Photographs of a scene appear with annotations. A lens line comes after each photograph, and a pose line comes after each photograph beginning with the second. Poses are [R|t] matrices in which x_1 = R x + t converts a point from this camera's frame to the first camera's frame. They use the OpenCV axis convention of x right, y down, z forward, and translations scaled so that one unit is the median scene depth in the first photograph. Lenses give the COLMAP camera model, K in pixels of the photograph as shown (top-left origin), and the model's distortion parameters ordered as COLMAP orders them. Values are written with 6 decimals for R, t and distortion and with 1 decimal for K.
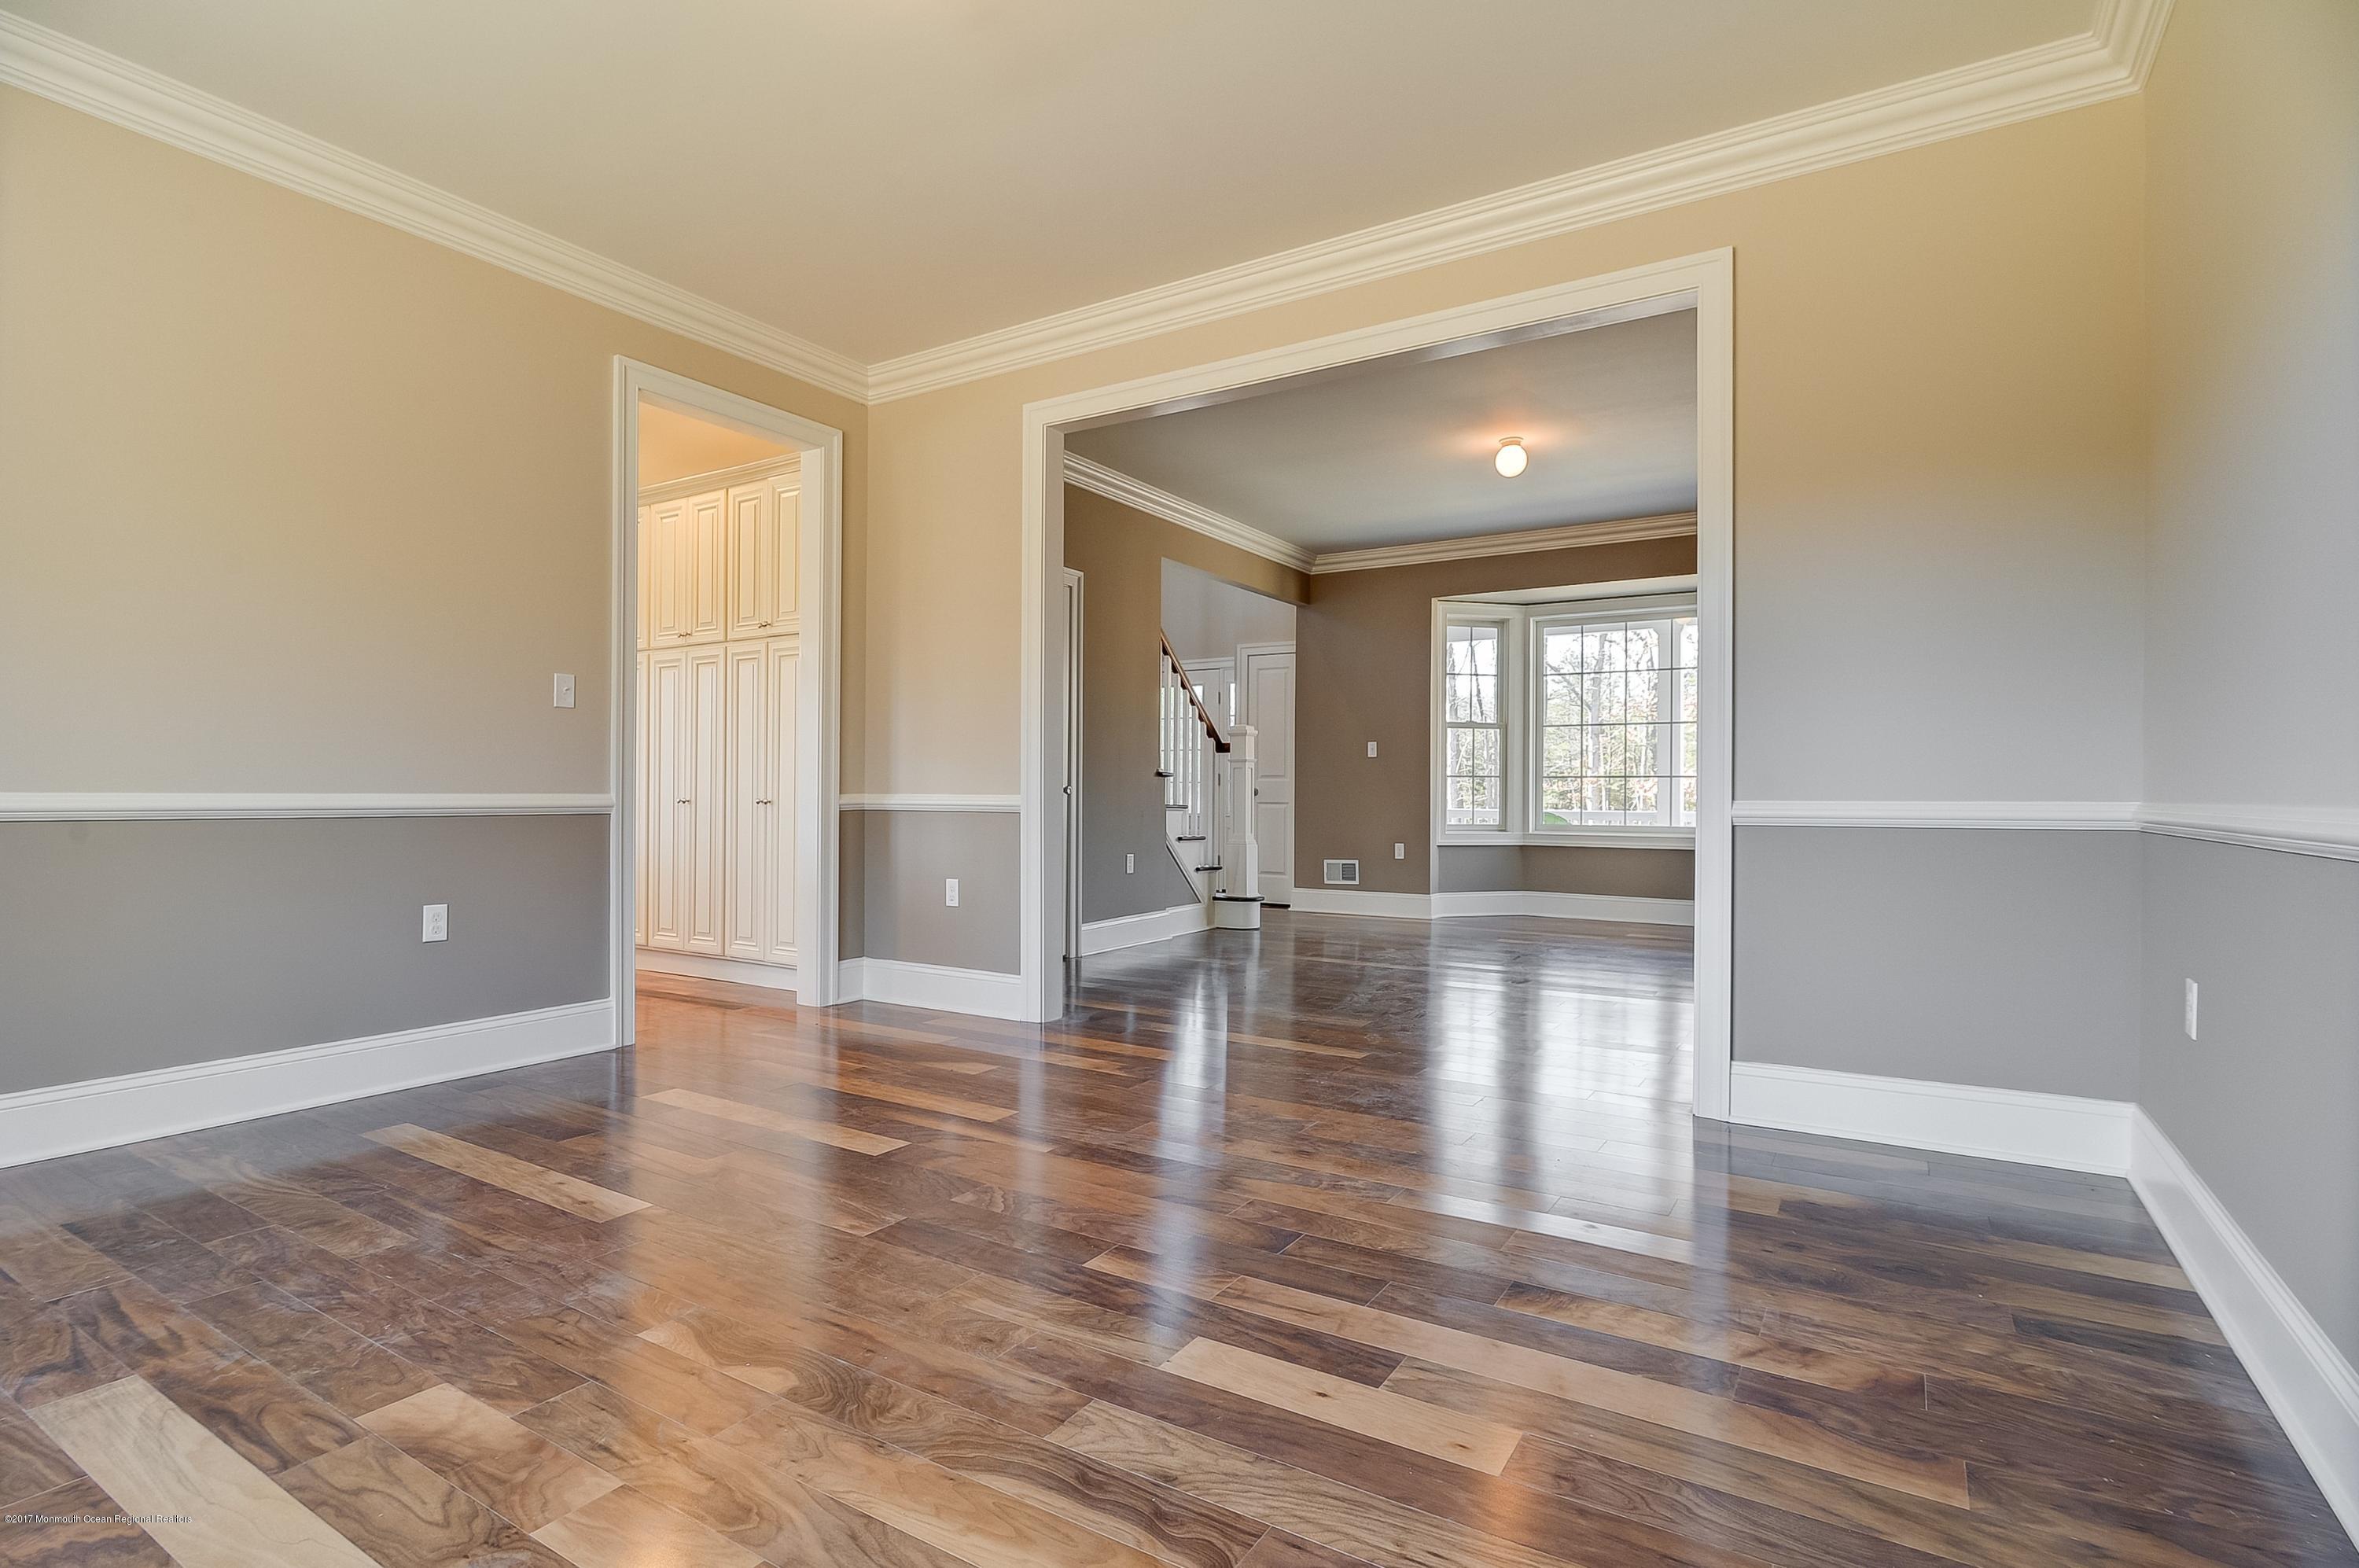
lens RADIAL K [[1132.2, 0, 1181.8], [0, 1132.2, 775.9], [0, 0, 1]] dist [-0.016686, -0.000598]
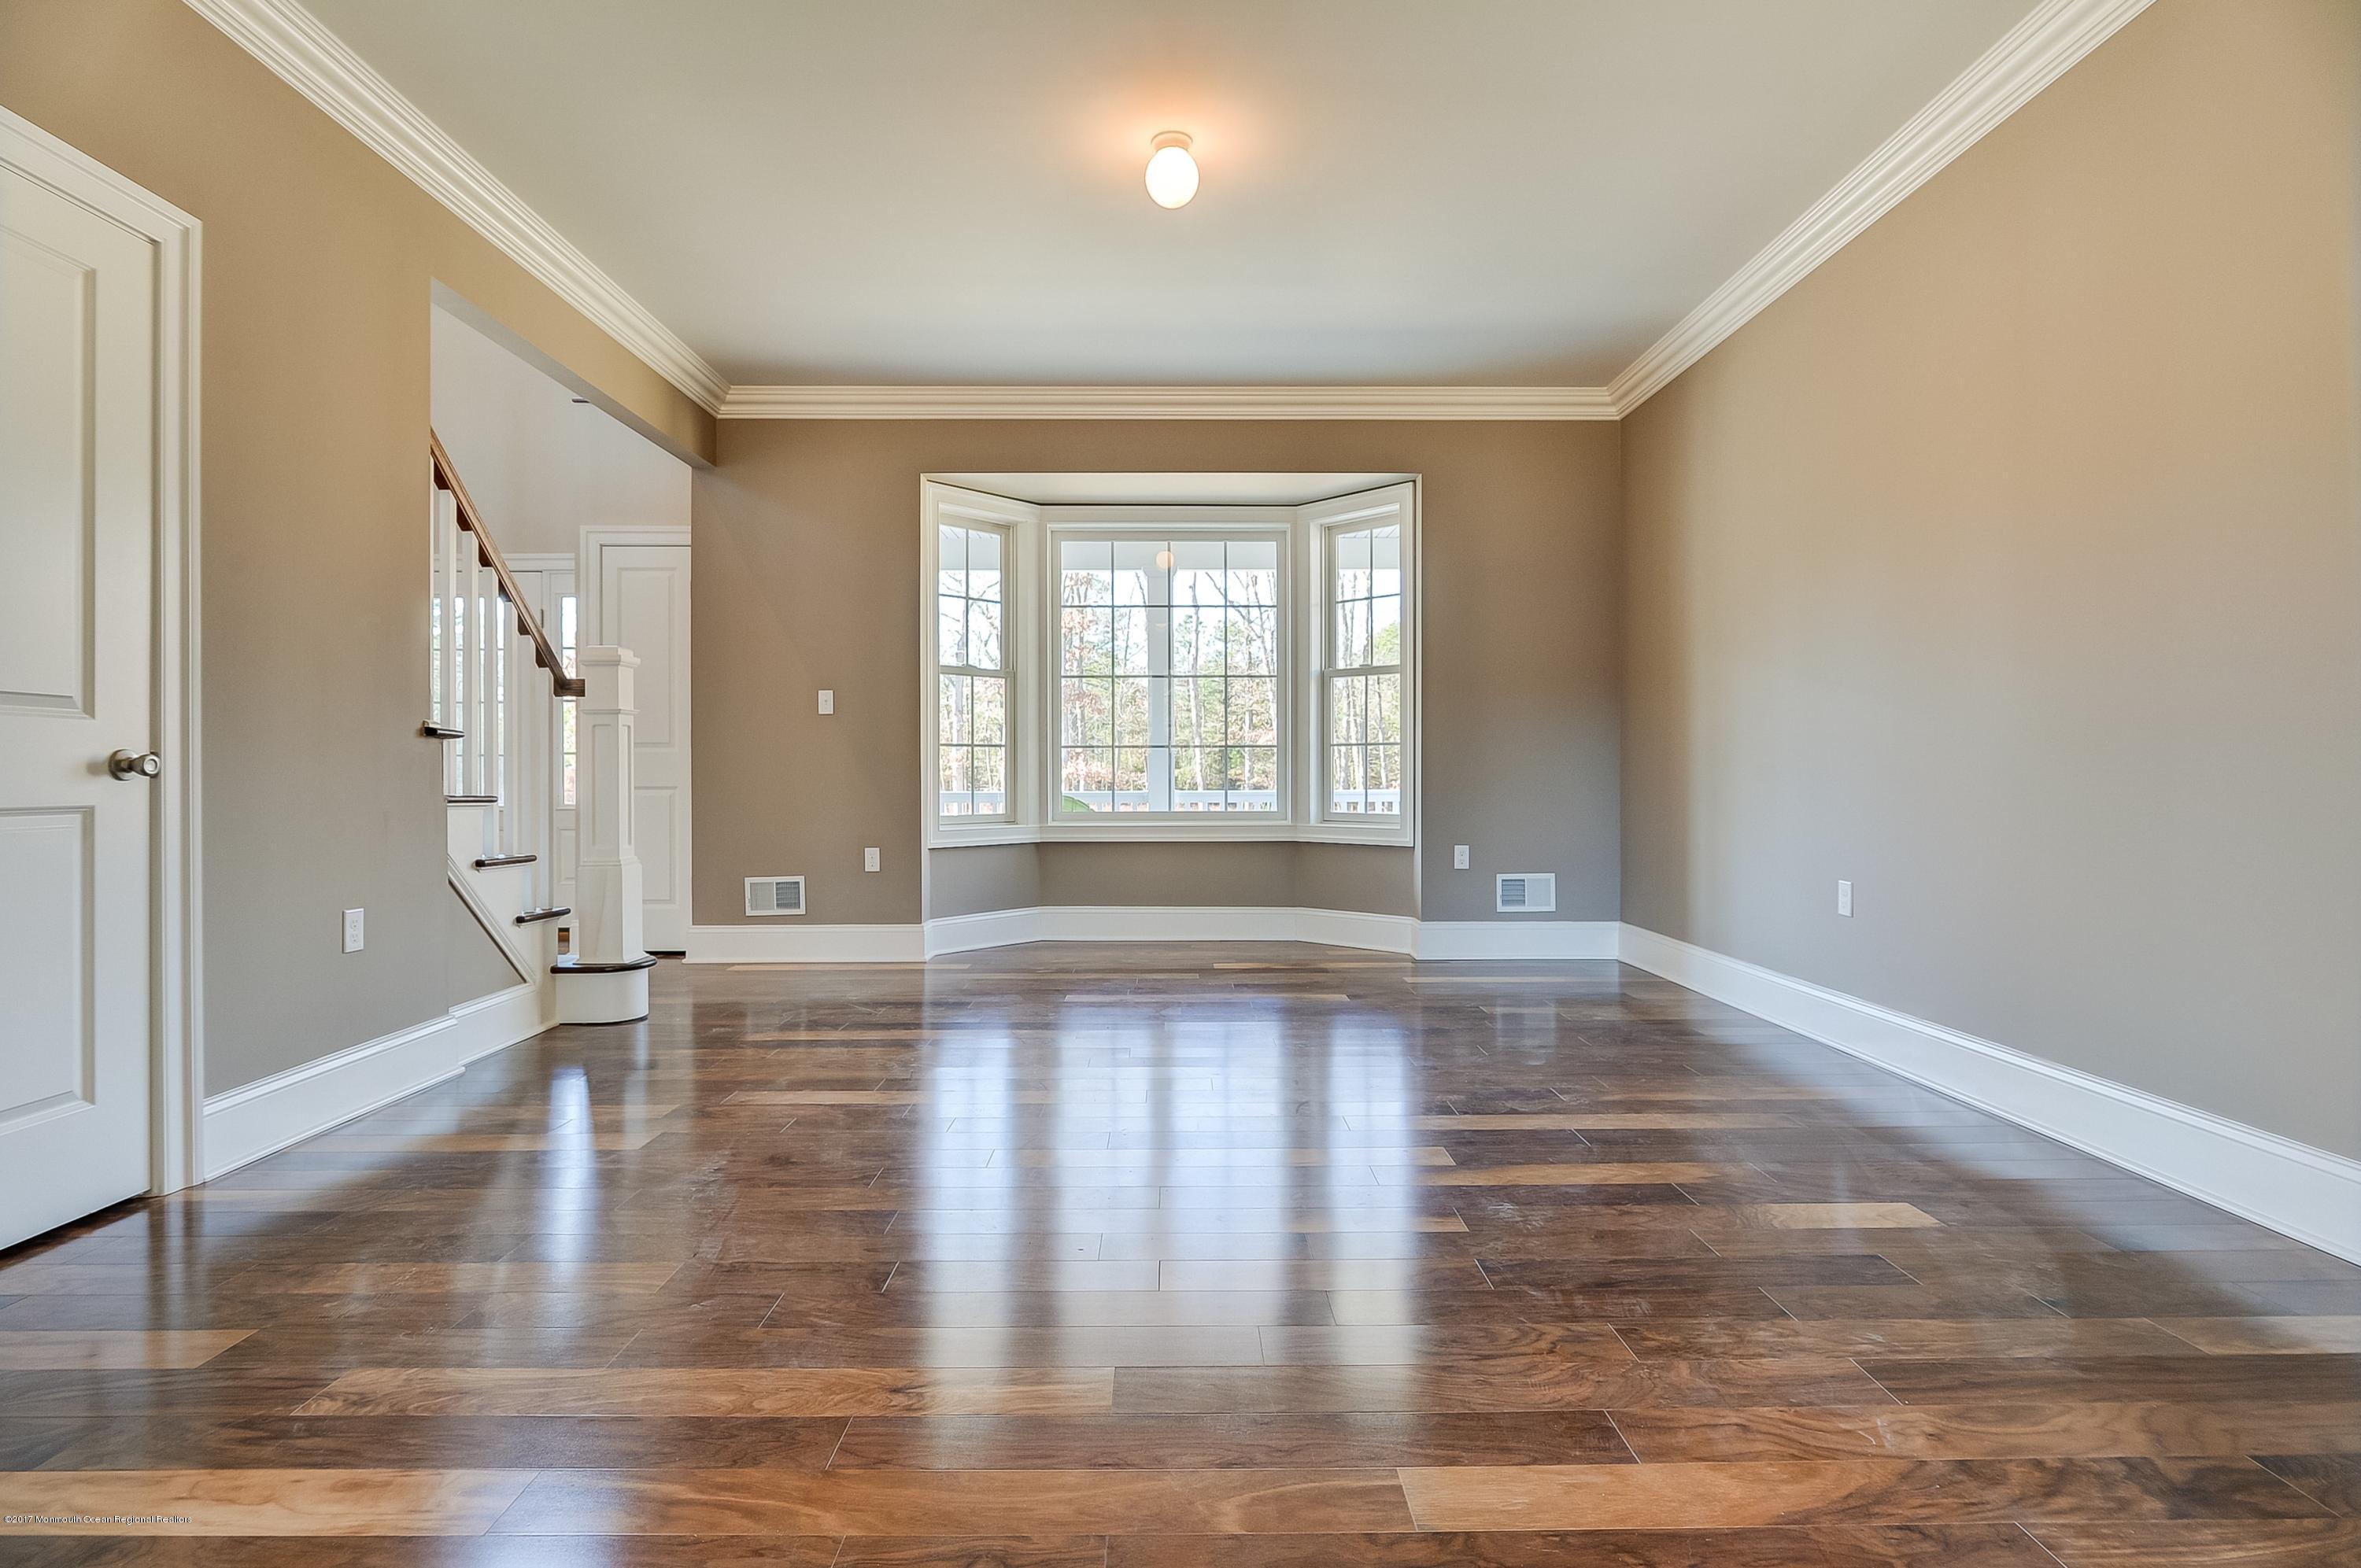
lens RADIAL K [[1133.0, 0, 1182.8], [0, 1133.0, 775.9], [0, 0, 1]] dist [-0.016686, -0.000598]
pose [[0.843907, -0.009566, 0.536404, -0.005090], [0.000018, 0.999842, 0.017802, 0.007124], [-0.536490, -0.015014, 0.843773, 0.361955]]
